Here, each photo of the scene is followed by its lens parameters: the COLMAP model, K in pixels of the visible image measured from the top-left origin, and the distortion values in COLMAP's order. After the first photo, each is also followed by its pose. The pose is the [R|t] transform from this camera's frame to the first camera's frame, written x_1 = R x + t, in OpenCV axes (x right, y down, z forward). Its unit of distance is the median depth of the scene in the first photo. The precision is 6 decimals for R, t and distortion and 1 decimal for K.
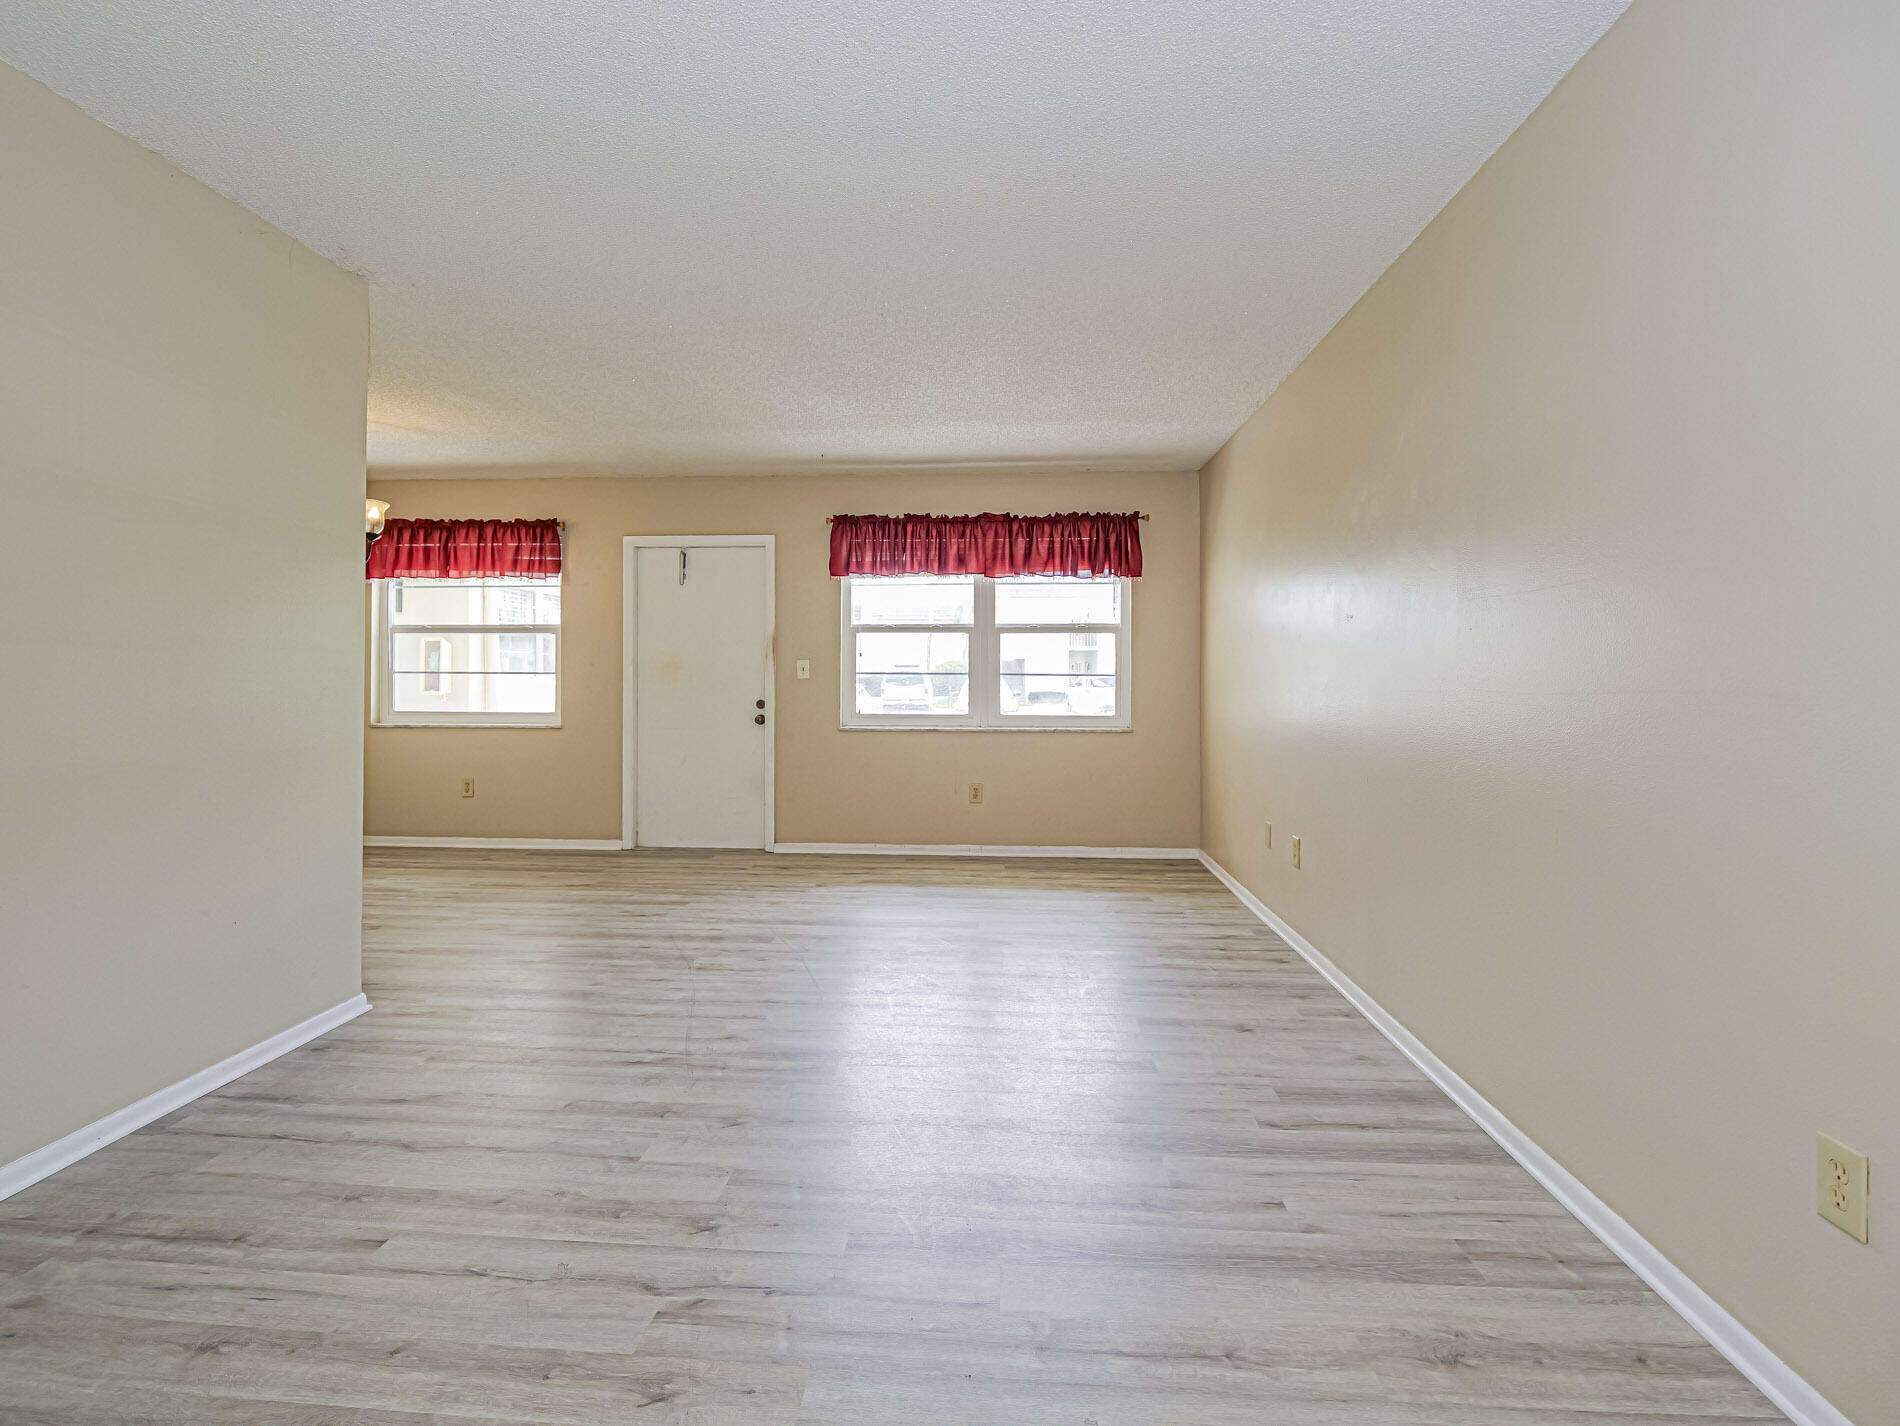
lens RADIAL K [[948.2, 0, 941.6], [0, 948.2, 710.4], [0, 0, 1]] dist [-0.013420, 0.000347]
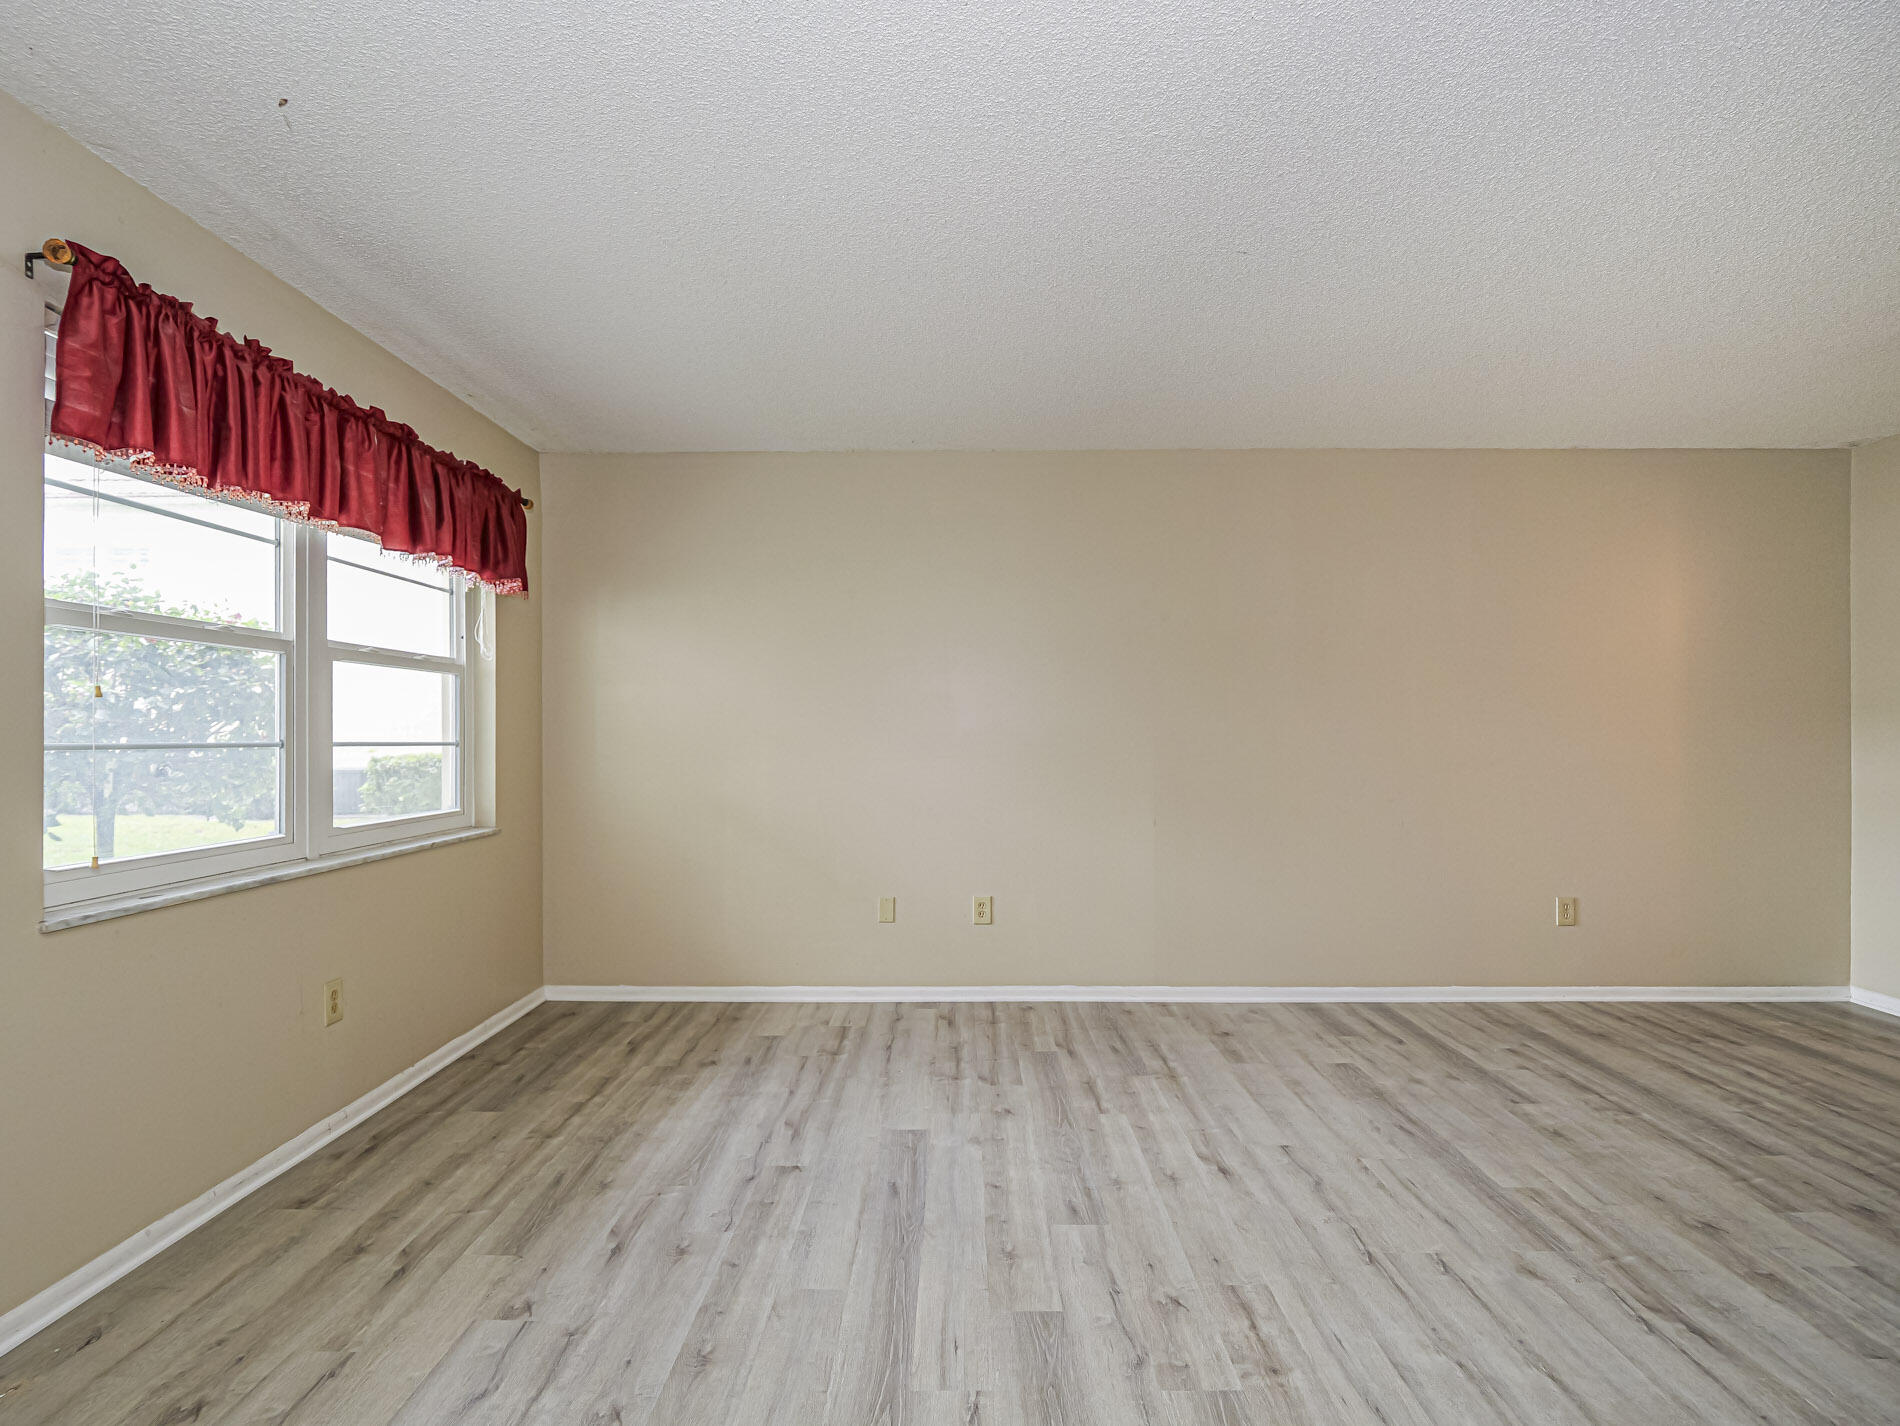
lens RADIAL K [[942.1, 0, 953.2], [0, 942.1, 739.0], [0, 0, 1]] dist [-0.003236, -0.000062]
pose [[-0.081548, -0.011059, 0.996608, -0.887262], [0.031727, 0.999403, 0.013686, -0.074977], [-0.996164, 0.032736, -0.081148, 1.474929]]
